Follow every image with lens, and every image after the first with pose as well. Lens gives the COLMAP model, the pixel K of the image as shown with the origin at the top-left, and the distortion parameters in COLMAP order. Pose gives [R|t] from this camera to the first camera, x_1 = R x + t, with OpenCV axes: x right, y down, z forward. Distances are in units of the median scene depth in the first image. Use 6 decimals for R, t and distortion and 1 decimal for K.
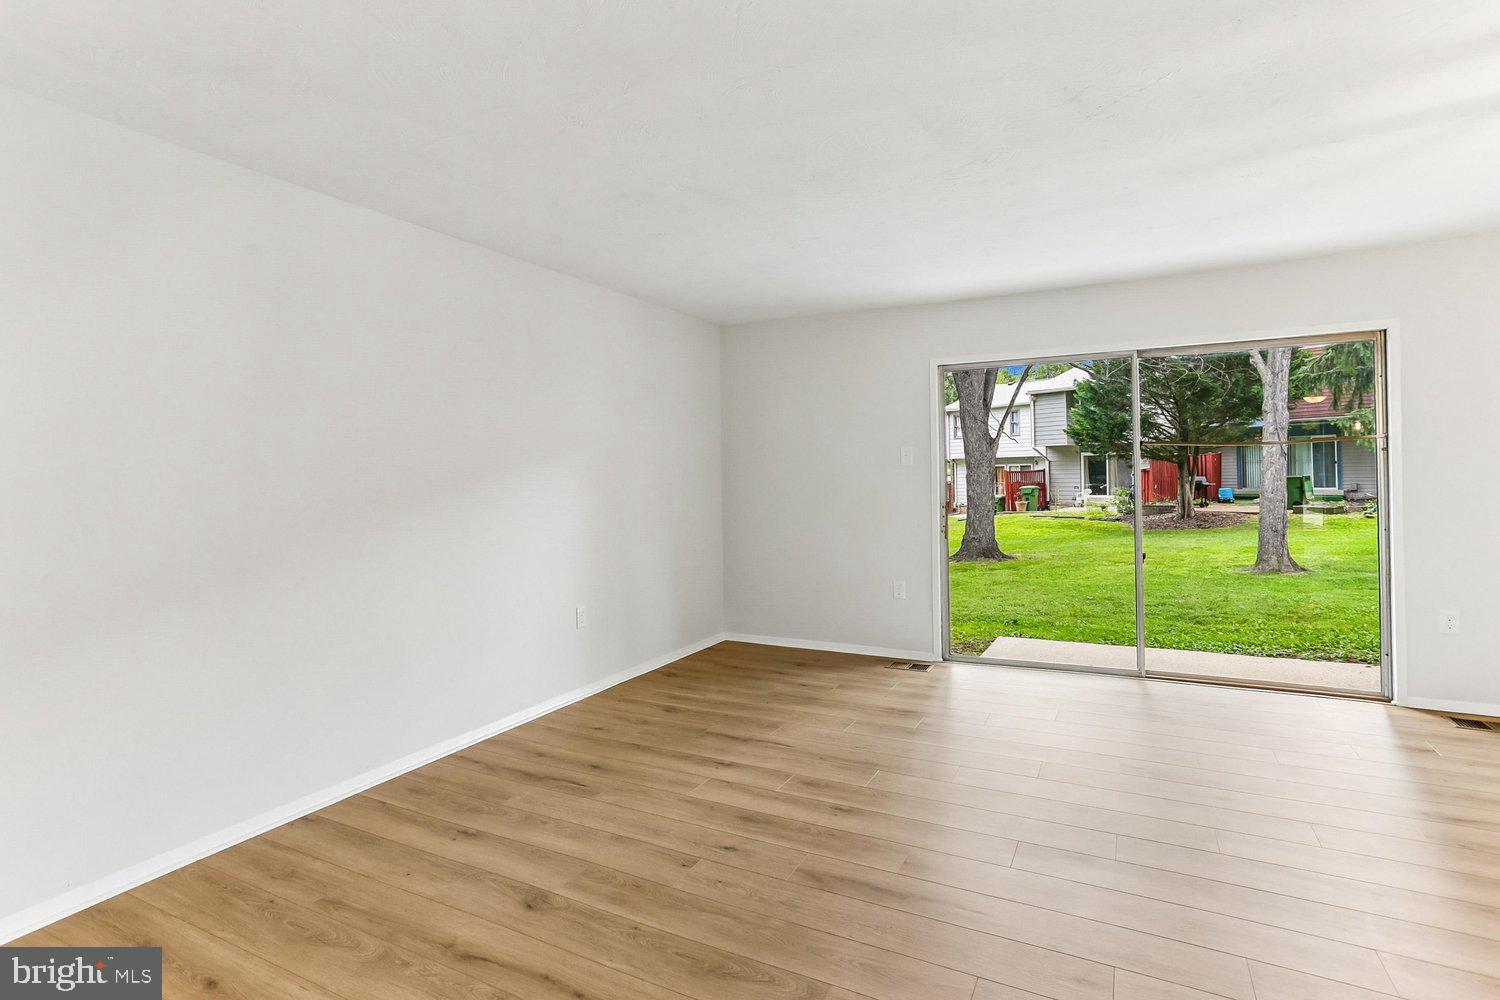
lens RADIAL K [[733.3, 0, 754.1], [0, 733.3, 454.4], [0, 0, 1]] dist [-0.039168, 0.029648]
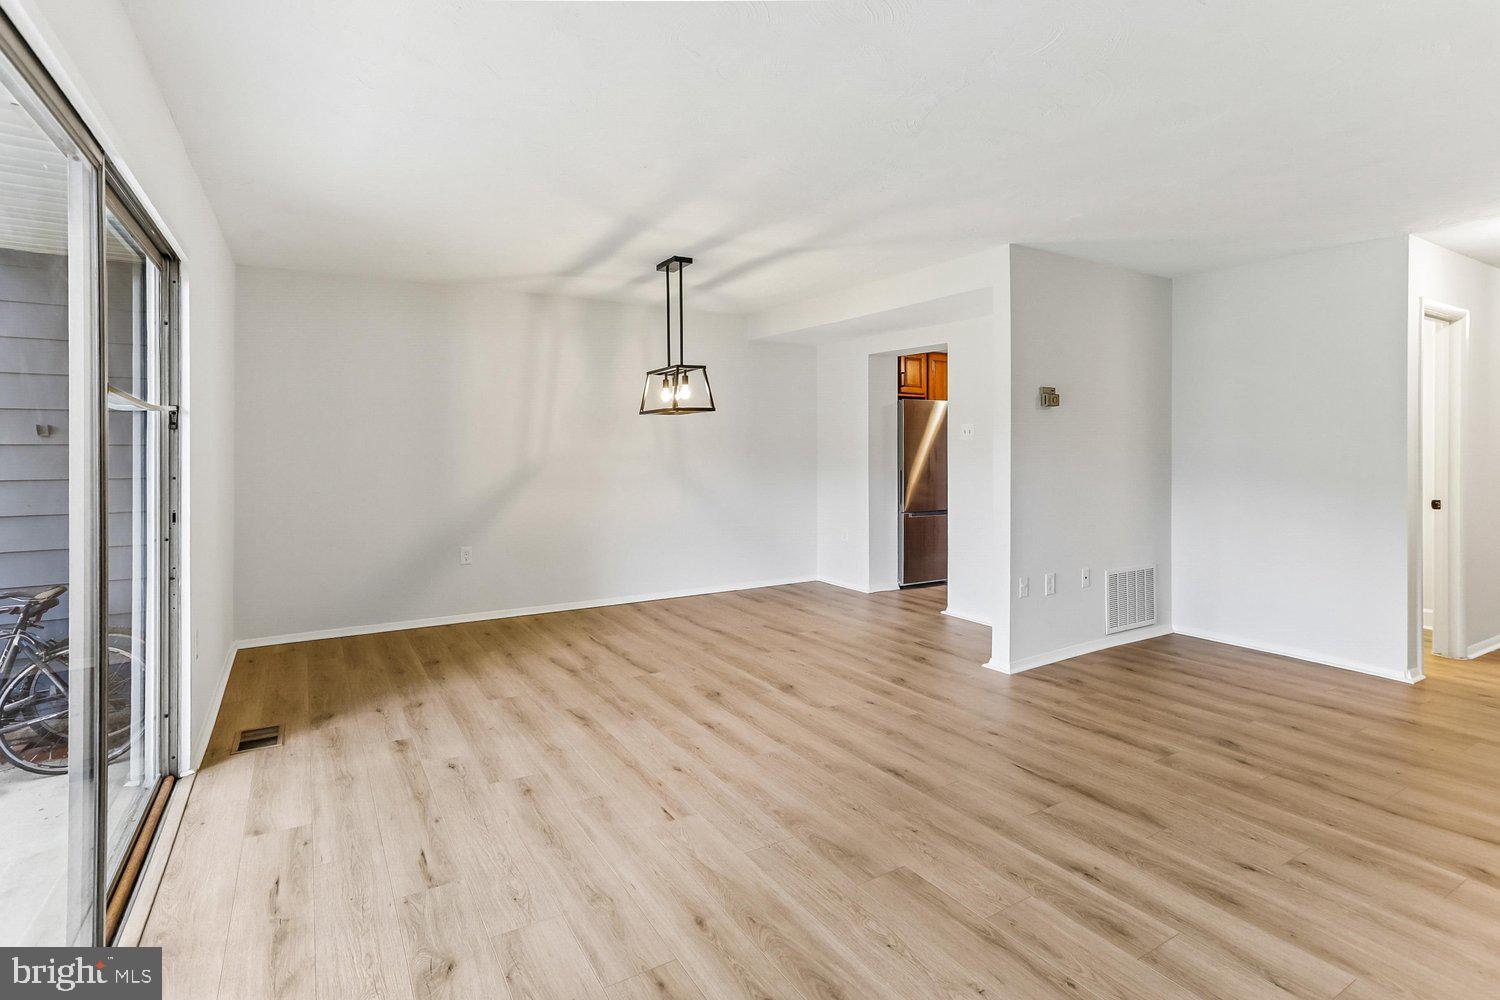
lens RADIAL K [[739.5, 0, 752.2], [0, 739.5, 453.9], [0, 0, 1]] dist [-0.038401, 0.030119]
pose [[-0.854758, 0.012962, 0.518864, 0.011391], [0.000192, 0.999696, -0.024657, 0.052843], [-0.519026, -0.020976, -0.854501, 1.785956]]
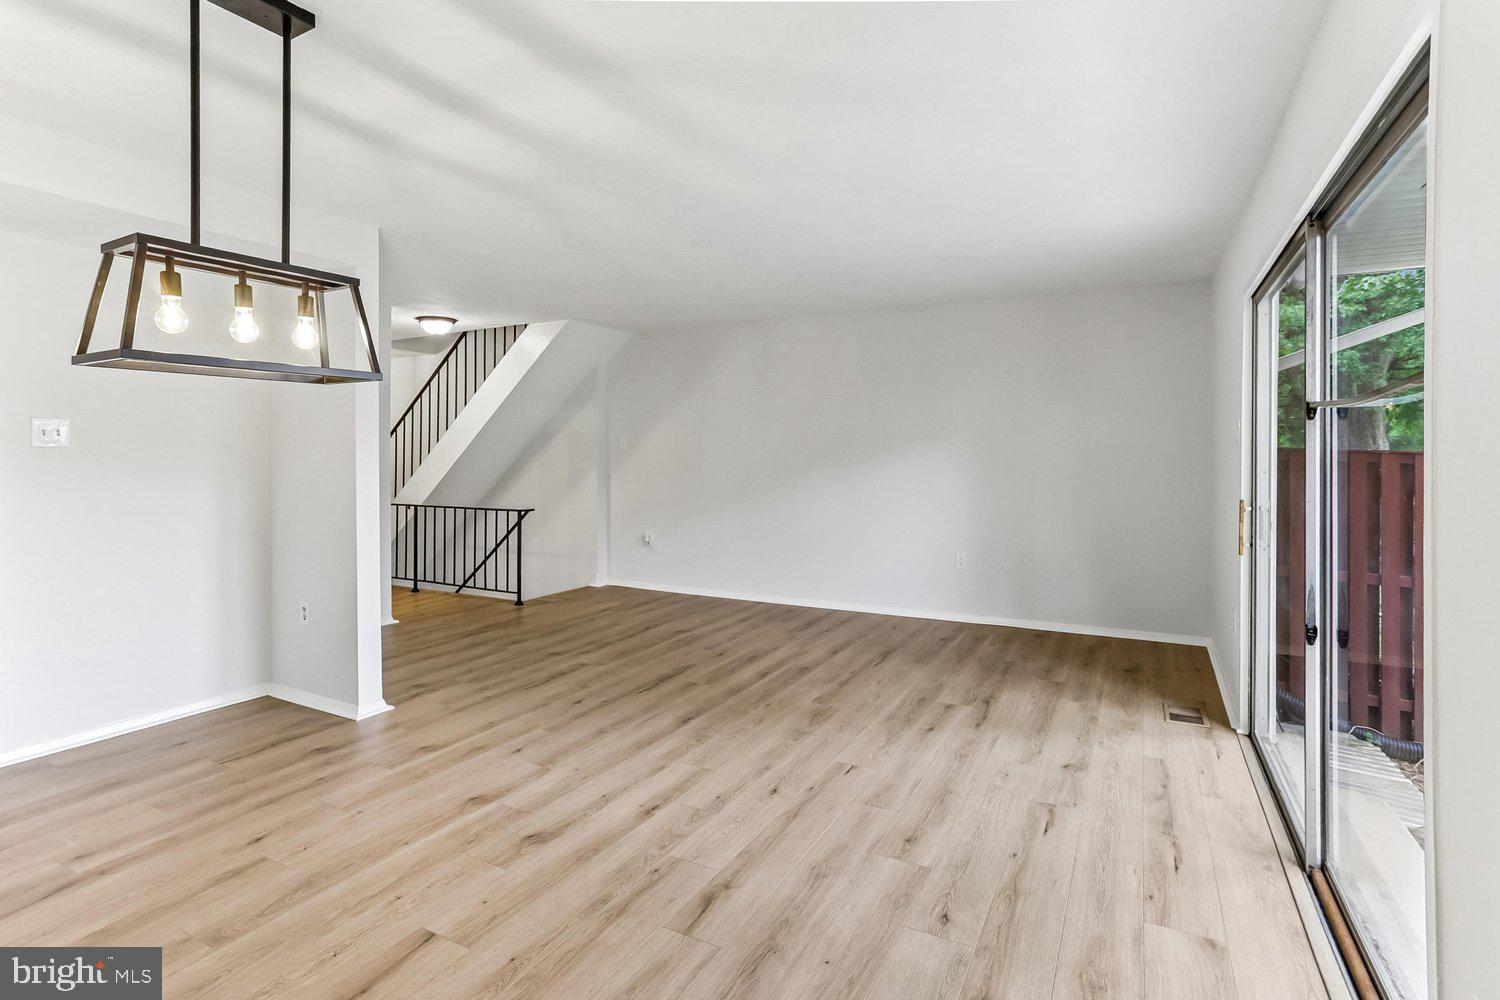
lens RADIAL K [[733.3, 0, 754.1], [0, 733.3, 454.4], [0, 0, 1]] dist [-0.039168, 0.029648]
pose [[-0.017198, 0.016426, -0.999717, 1.575220], [0.031423, 0.999380, 0.015880, 0.000076], [0.999358, -0.031141, -0.017703, 0.976048]]
